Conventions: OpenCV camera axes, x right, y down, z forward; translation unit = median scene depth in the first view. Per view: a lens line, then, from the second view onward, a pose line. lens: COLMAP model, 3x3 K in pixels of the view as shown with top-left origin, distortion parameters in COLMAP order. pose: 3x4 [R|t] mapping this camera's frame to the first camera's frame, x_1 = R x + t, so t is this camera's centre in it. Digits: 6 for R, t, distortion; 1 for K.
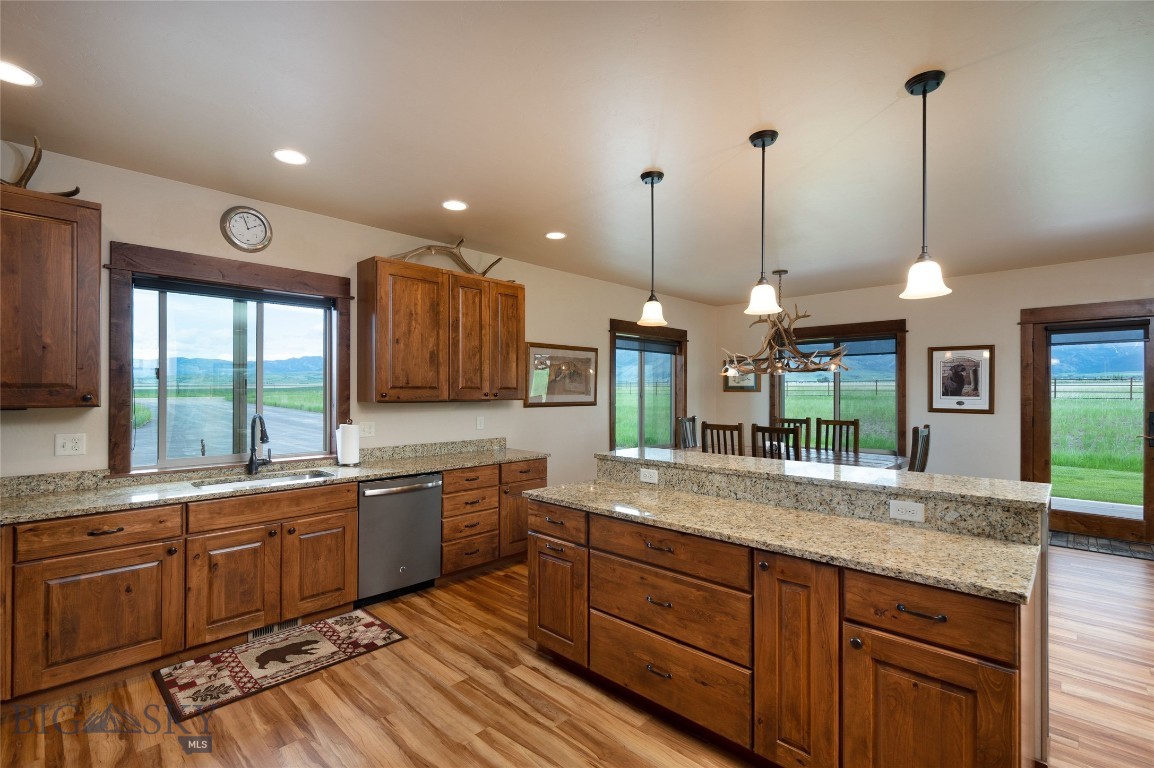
lens RADIAL K [[524.6, 0, 577.3], [0, 524.6, 389.1], [0, 0, 1]] dist [0.002019, -0.000058]
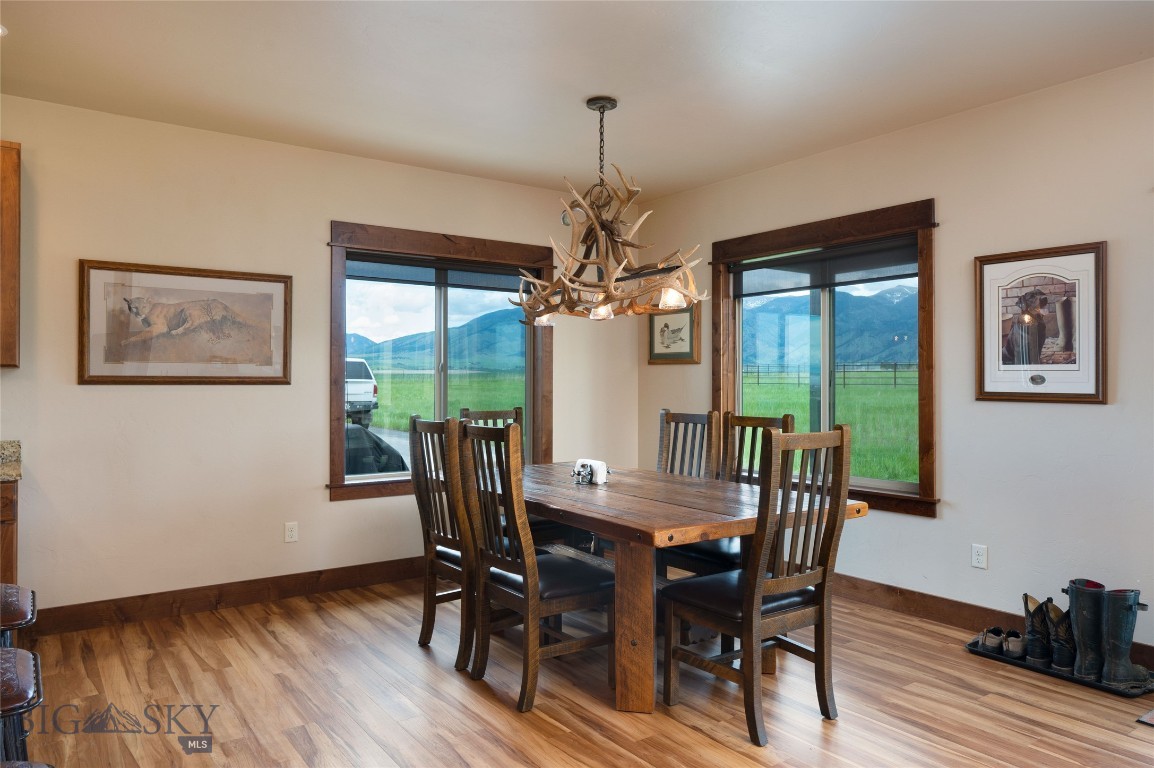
lens RADIAL K [[763.7, 0, 573.4], [0, 763.7, 377.8], [0, 0, 1]] dist [-0.008651, -0.002895]
pose [[0.982688, -0.000602, -0.185268, 0.579887], [0.000386, 0.999999, -0.001203, 0.032176], [0.185268, 0.001111, 0.982687, 0.378513]]
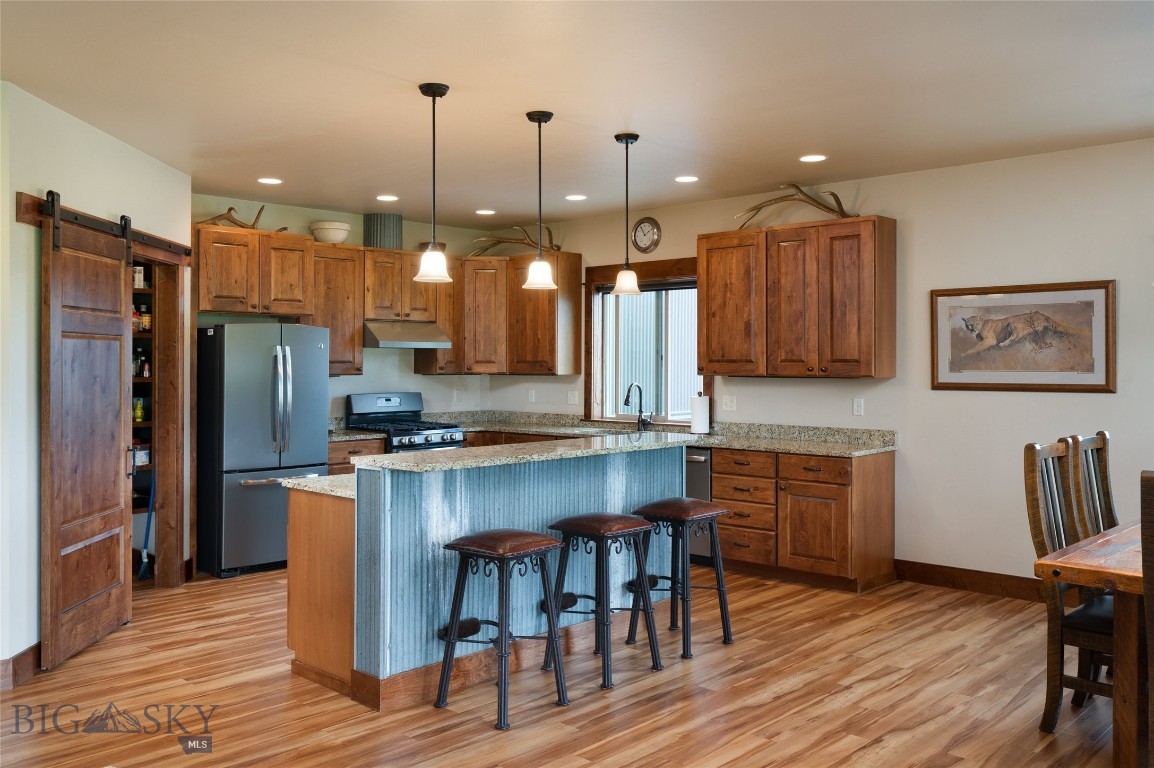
lens RADIAL K [[970.1, 0, 564.2], [0, 970.1, 354.9], [0, 0, 1]] dist [-0.010048, -0.002604]
pose [[-0.006446, -0.009180, -0.999937, 1.232851], [0.005012, 0.999945, -0.009212, 0.000383], [0.999967, -0.005071, -0.006400, 0.600084]]
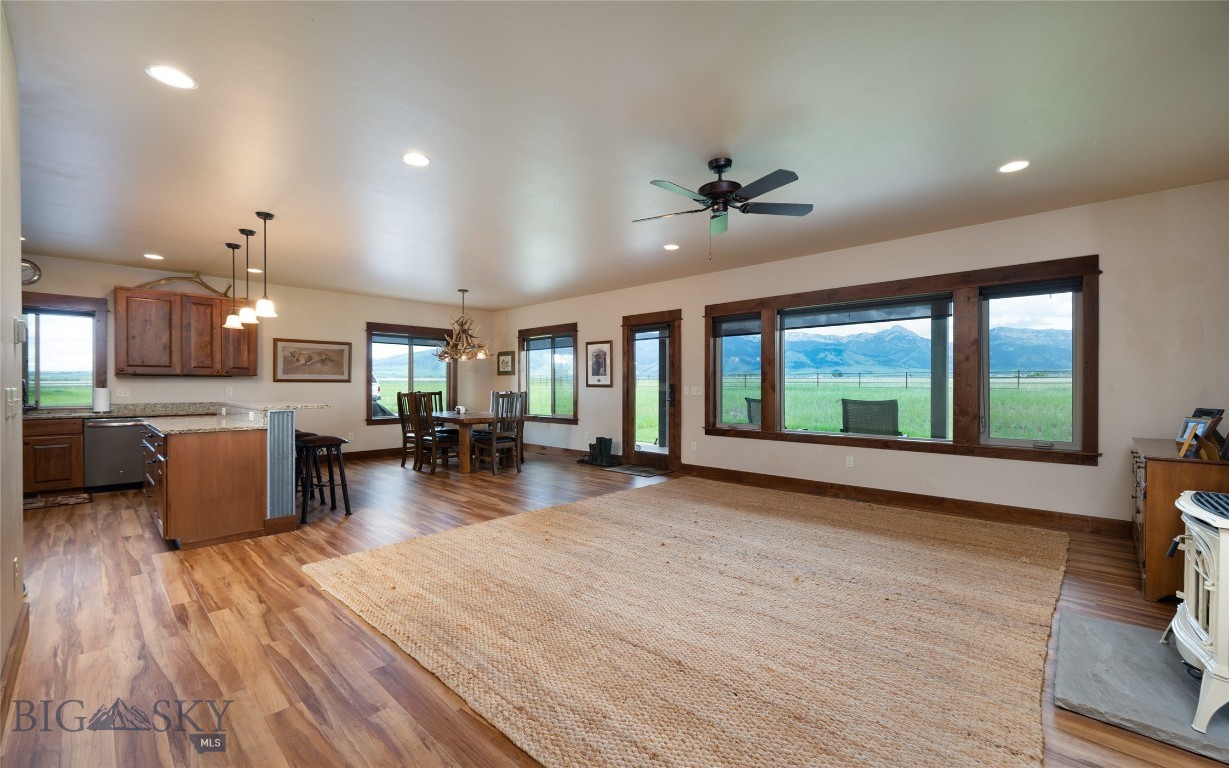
lens RADIAL K [[492.1, 0, 612.5], [0, 492.1, 386.7], [0, 0, 1]] dist [-0.002252, -0.000067]
pose [[0.999918, -0.001056, 0.012761, 0.932241], [0.000988, 0.999985, 0.005300, 0.045836], [-0.012766, -0.005287, 0.999905, -0.453581]]
